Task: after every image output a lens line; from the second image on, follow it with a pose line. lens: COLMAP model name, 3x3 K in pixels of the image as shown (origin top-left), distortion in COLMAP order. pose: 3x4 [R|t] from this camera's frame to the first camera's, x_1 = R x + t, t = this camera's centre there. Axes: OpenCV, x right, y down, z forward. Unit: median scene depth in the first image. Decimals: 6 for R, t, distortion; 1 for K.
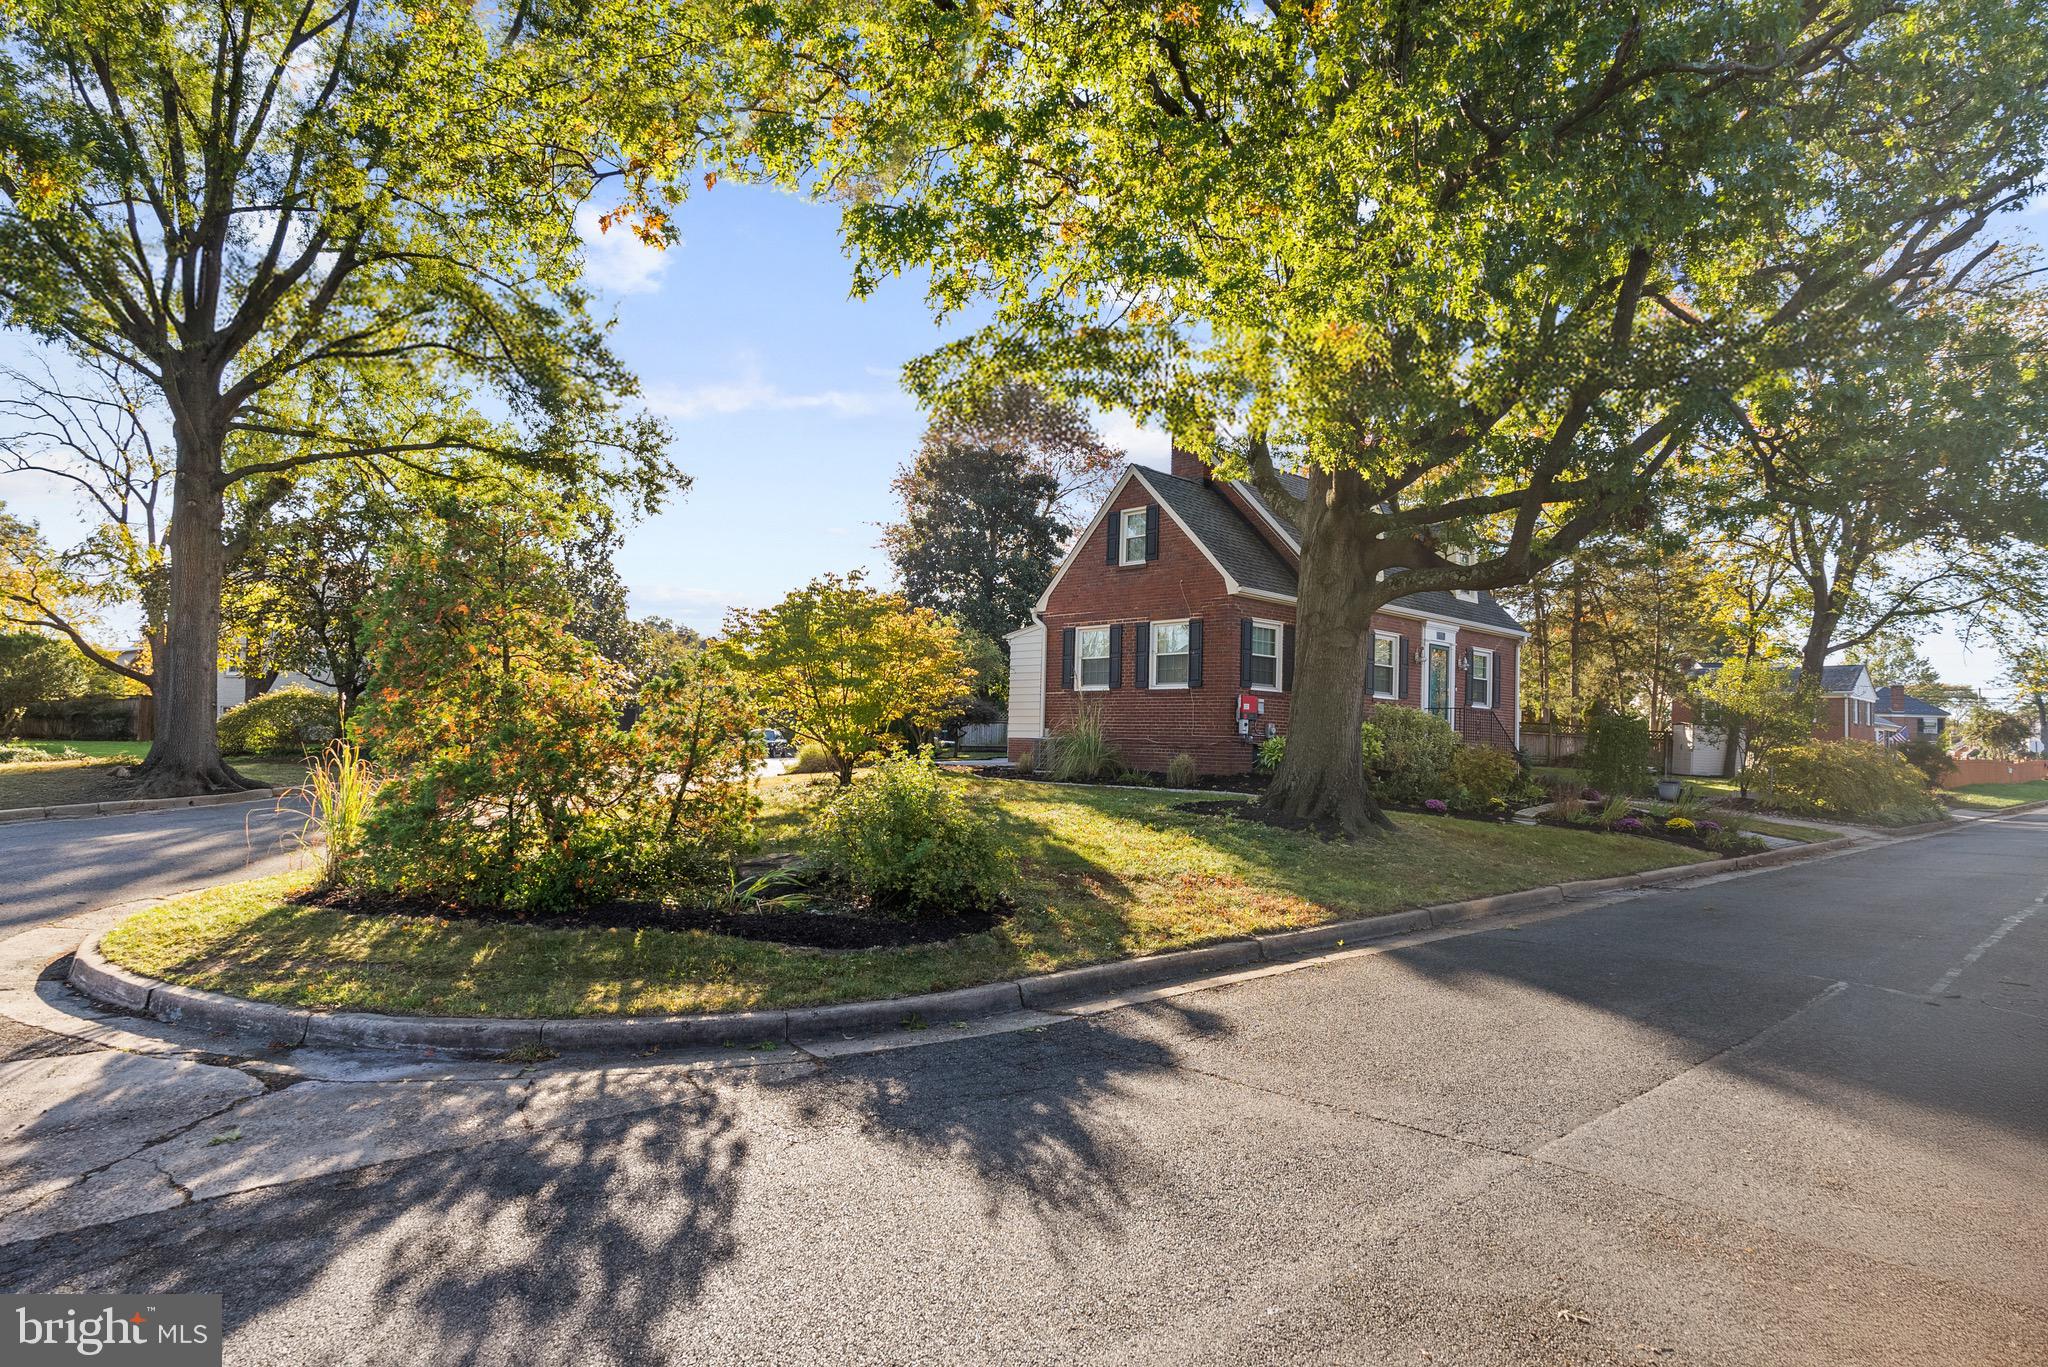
lens RADIAL K [[1209.6, 0, 1029.0], [0, 1209.6, 683.5], [0, 0, 1]] dist [-0.003880, 0.003183]
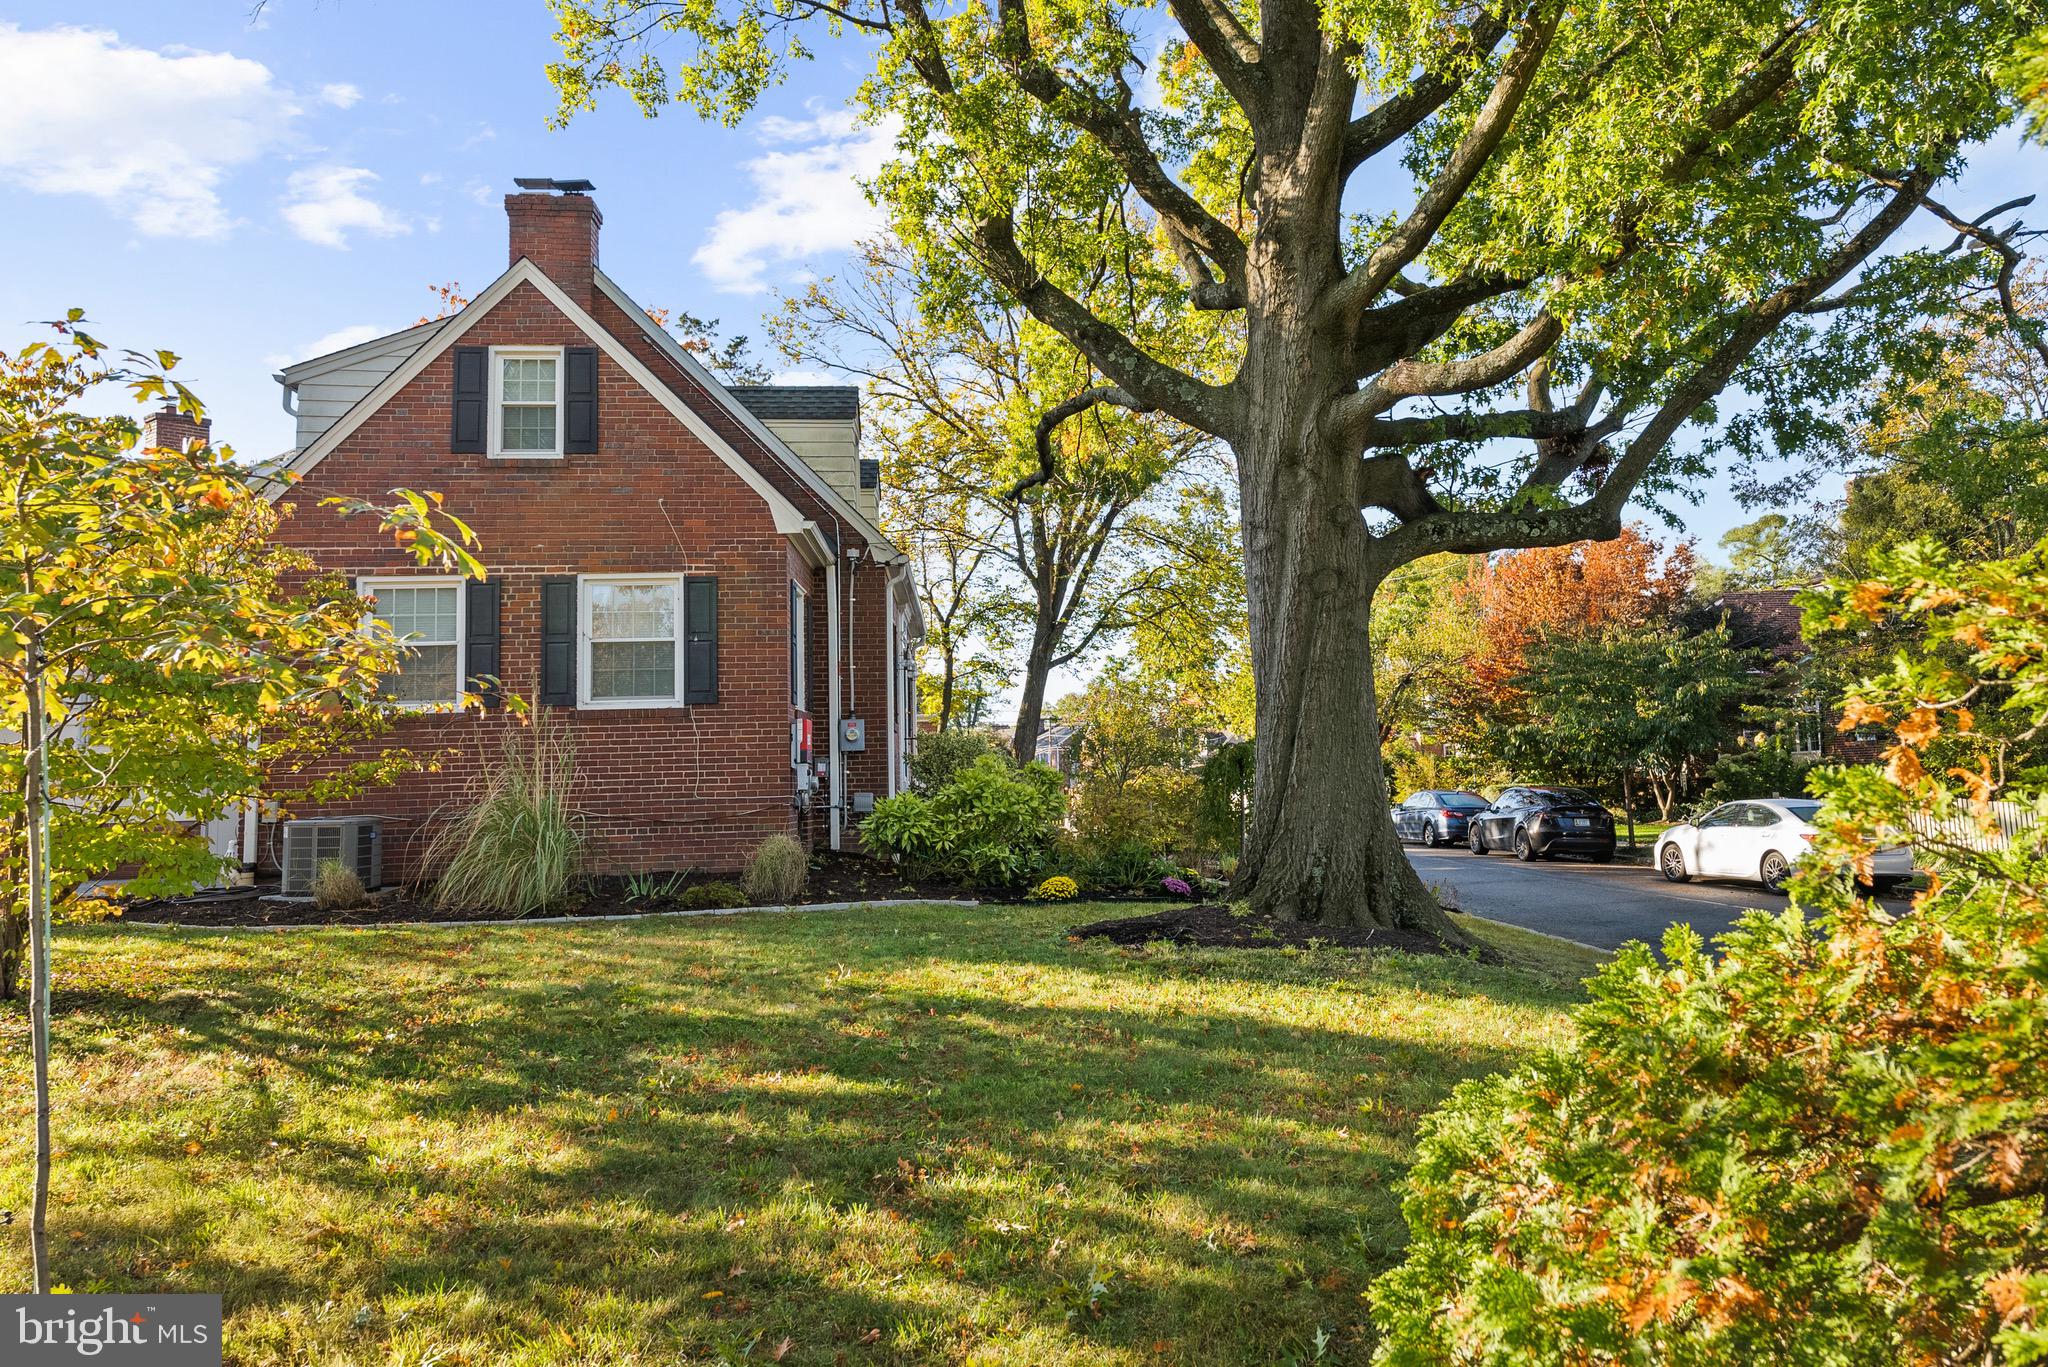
lens RADIAL K [[1521.4, 0, 1150.4], [0, 1521.4, 646.9], [0, 0, 1]] dist [0.008796, 0.000989]
pose [[0.587684, 0.030063, 0.808532, -0.292193], [0.002727, 0.999230, -0.039136, 0.004505], [-0.809086, 0.025204, 0.587149, 0.471461]]
